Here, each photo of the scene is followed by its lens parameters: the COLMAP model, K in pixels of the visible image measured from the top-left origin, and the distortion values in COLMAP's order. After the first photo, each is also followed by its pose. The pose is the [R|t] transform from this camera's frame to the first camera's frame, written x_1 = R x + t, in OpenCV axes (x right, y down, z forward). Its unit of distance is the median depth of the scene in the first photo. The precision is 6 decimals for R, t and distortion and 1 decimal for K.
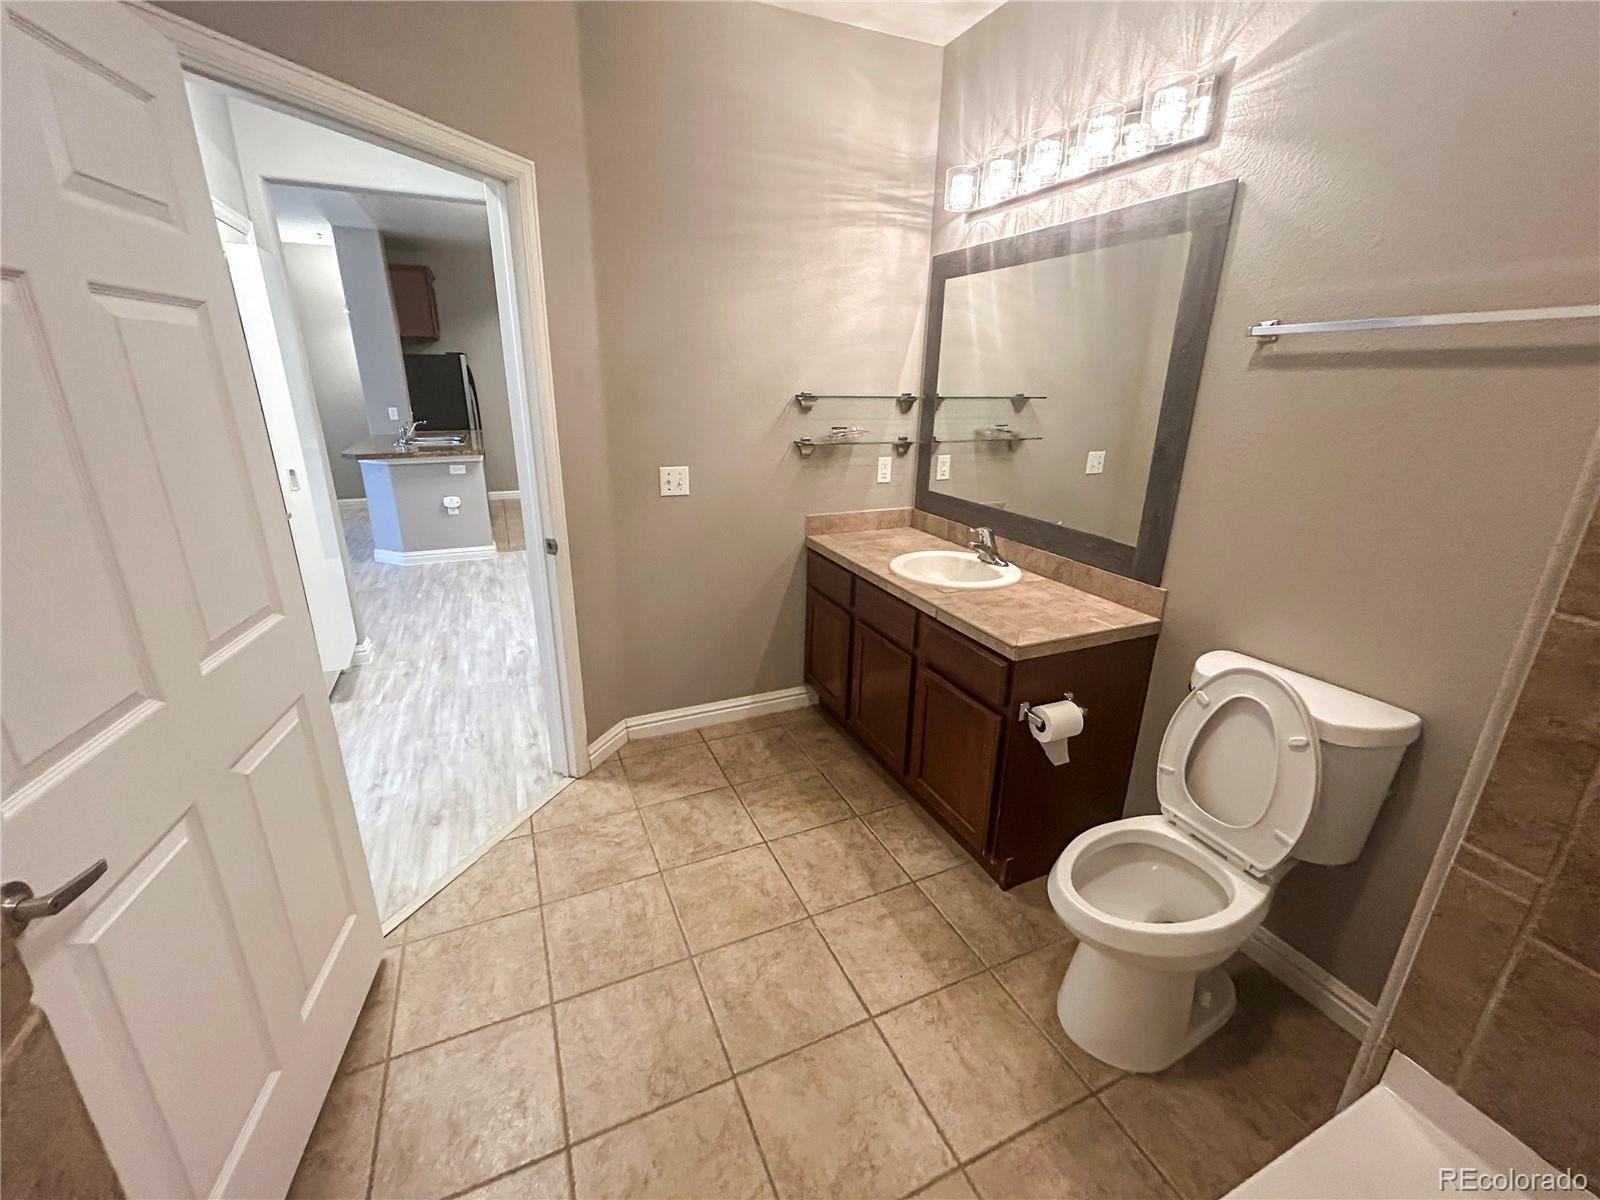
lens RADIAL K [[654.8, 0, 800.0], [0, 654.8, 592.4], [0, 0, 1]] dist [0.000540, 0.000208]
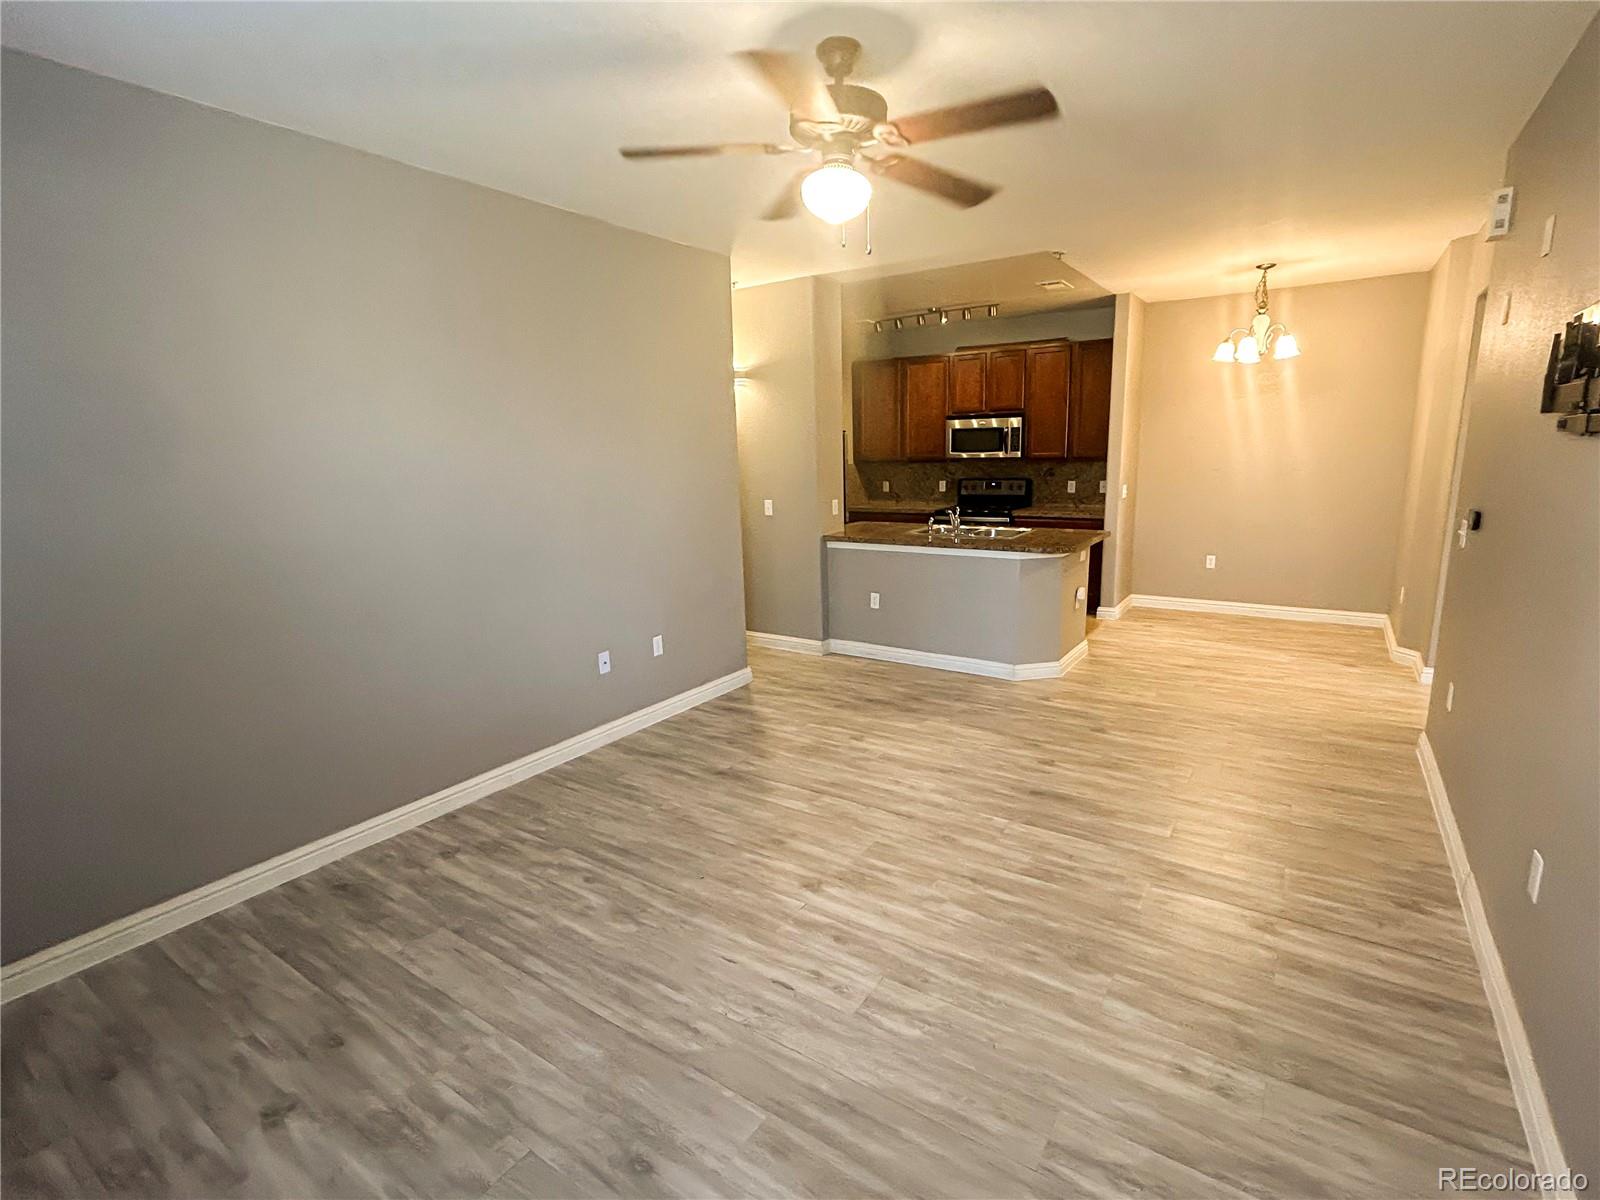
lens RADIAL K [[754.8, 0, 800.0], [0, 754.8, 600.0], [0, 0, 1]] dist [0.002480, 0.000129]
pose [[0.852069, -0.140840, 0.504125, -1.351059], [0.202658, 0.976770, -0.069646, -0.136497], [-0.482606, 0.161508, 0.860818, 0.329925]]
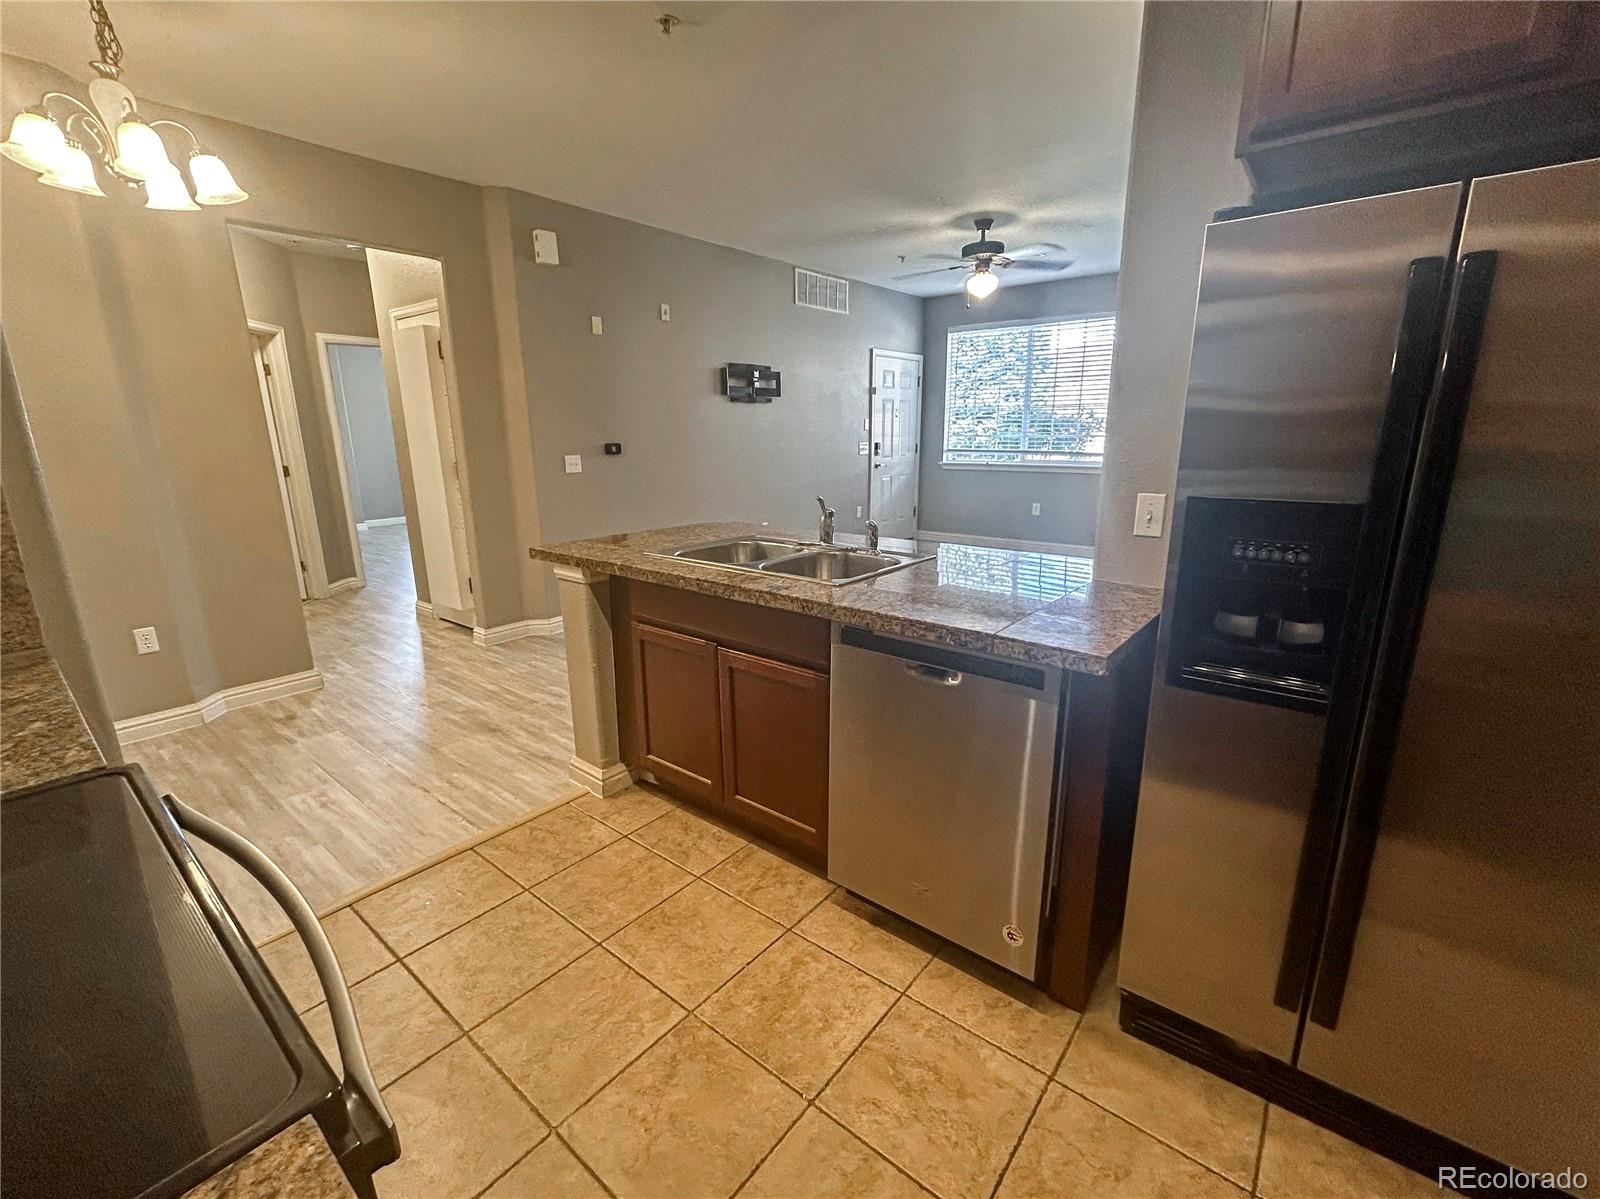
lens RADIAL K [[669.0, 0, 800.0], [0, 669.0, 599.5], [0, 0, 1]] dist [-0.003459, -0.000229]
pose [[-0.887803, 0.099418, -0.449357, -0.430631], [-0.153773, 0.856194, 0.493240, -0.444258], [0.433774, 0.506999, -0.744844, 1.433702]]
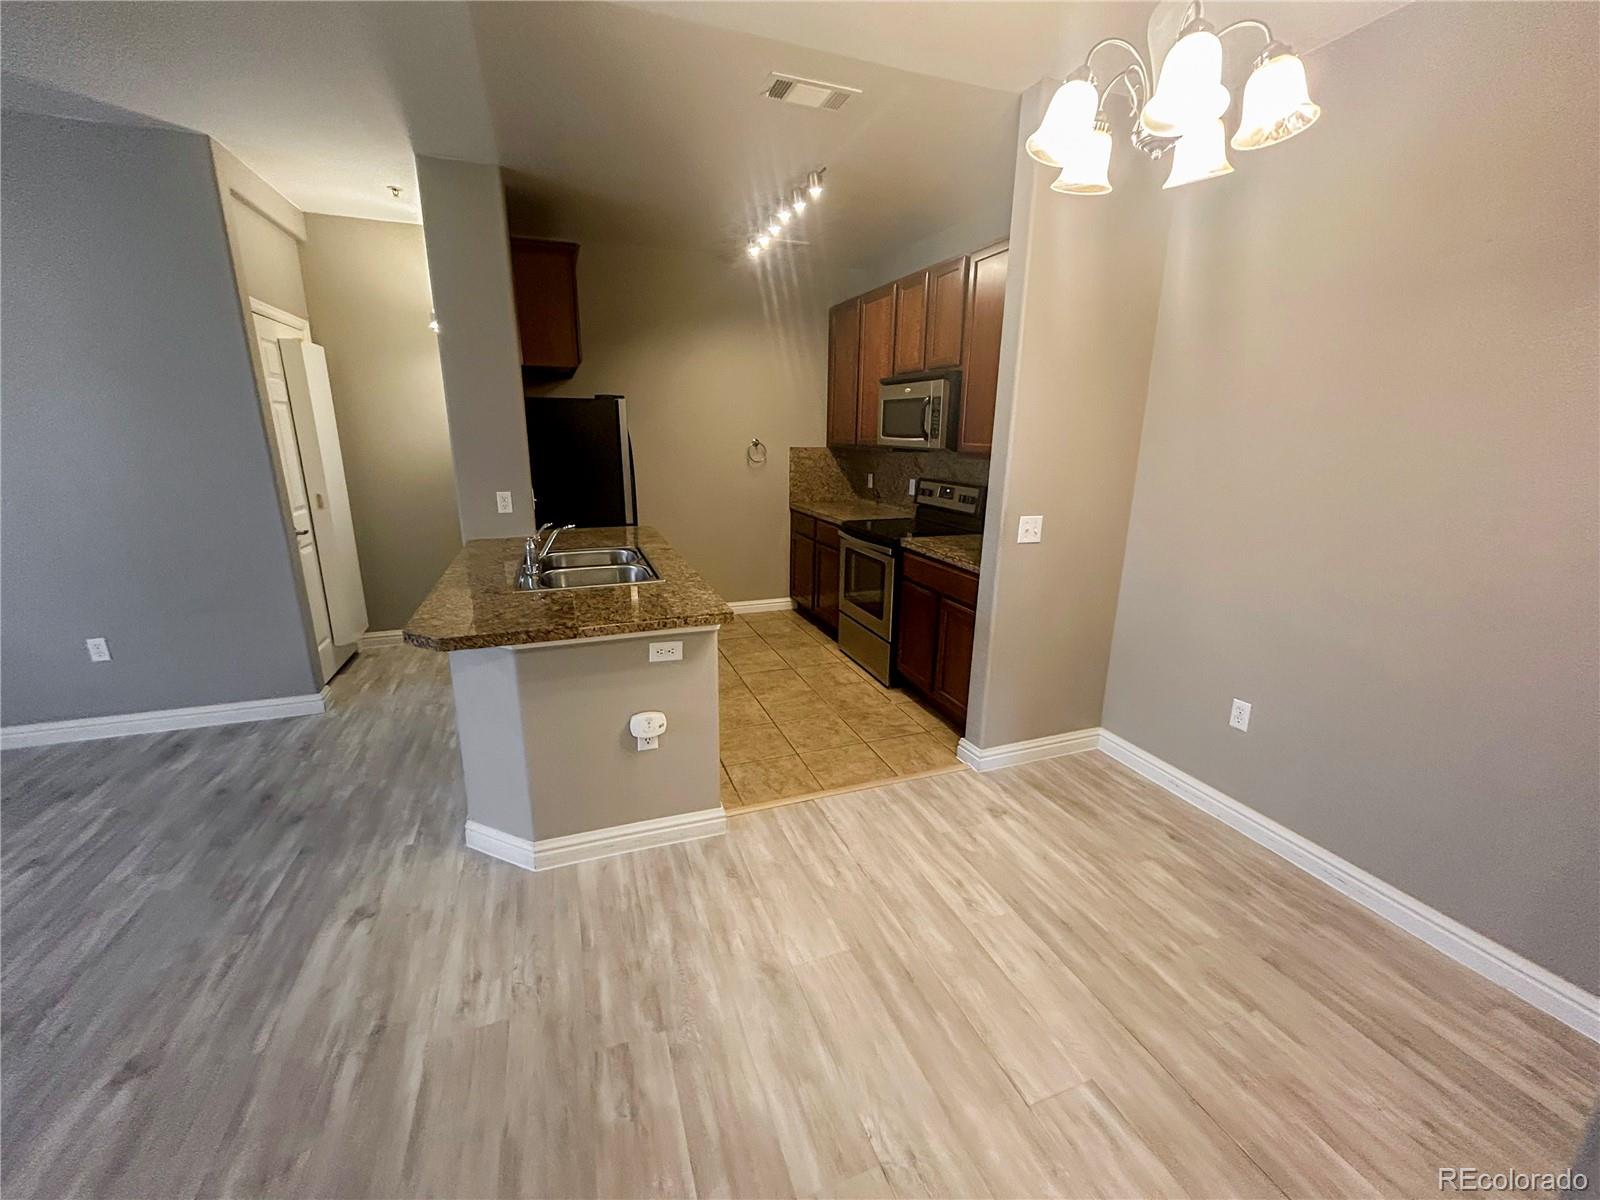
lens RADIAL K [[644.3, 0, 800.0], [0, 644.3, 600.0], [0, 0, 1]] dist [-0.000121, 0.000069]
pose [[0.997807, 0.013189, -0.064858, -0.408456], [-0.017281, 0.997867, -0.062943, -0.195829], [0.063890, 0.063926, 0.995907, 0.584930]]
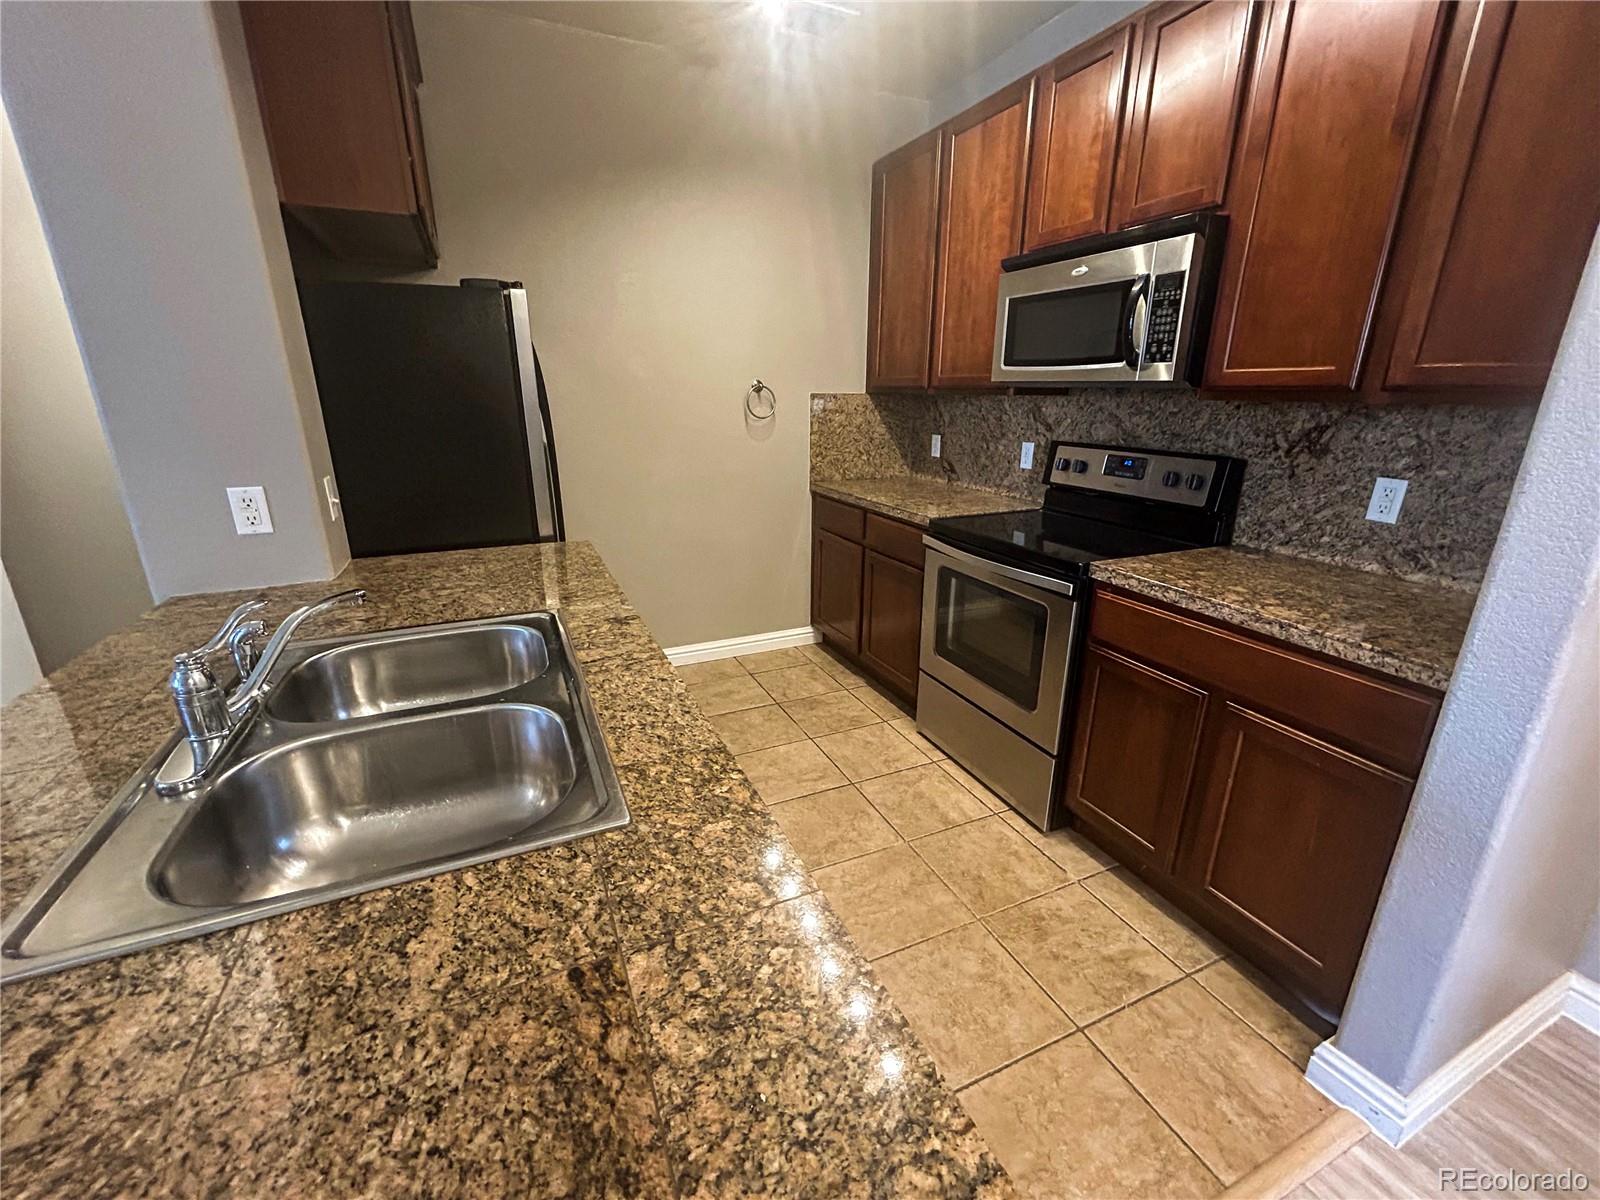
lens RADIAL K [[669.0, 0, 800.0], [0, 669.0, 600.0], [0, 0, 1]] dist [-0.003459, -0.000229]
pose [[0.999929, -0.011601, -0.002826, -0.501430], [0.011555, 0.999811, -0.015620, -0.281846], [0.003006, 0.015587, 0.999874, 0.908318]]
